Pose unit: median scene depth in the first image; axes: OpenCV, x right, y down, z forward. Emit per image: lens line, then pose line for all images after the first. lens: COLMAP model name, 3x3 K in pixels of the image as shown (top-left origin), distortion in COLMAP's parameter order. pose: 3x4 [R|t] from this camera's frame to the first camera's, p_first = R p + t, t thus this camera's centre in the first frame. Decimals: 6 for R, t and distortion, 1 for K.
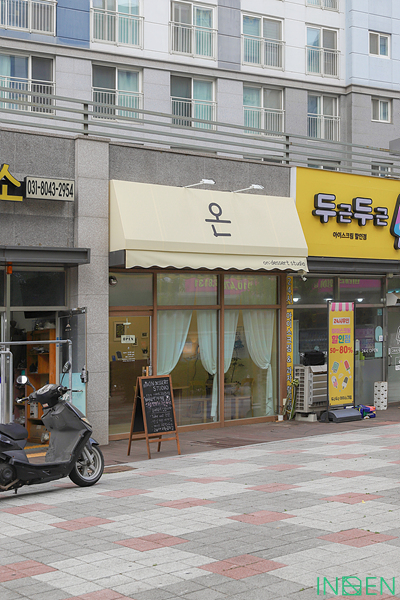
lens RADIAL K [[625.2, 0, 237.5], [0, 625.2, 299.0], [0, 0, 1]] dist [0.009947, 0.007821]
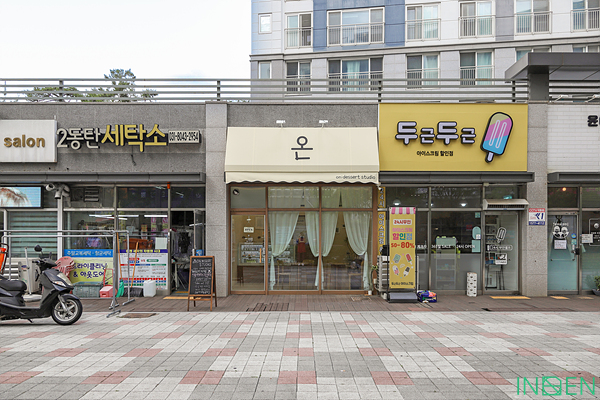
lens RADIAL K [[378.5, 0, 300.0], [0, 378.5, 200.0], [0, 0, 1]] dist [0.005330, -0.000739]
pose [[0.860263, 0.002038, -0.509846, 0.355961], [-0.003101, 0.999994, -0.001236, -0.006856], [0.509840, 0.002644, 0.860265, 0.229310]]
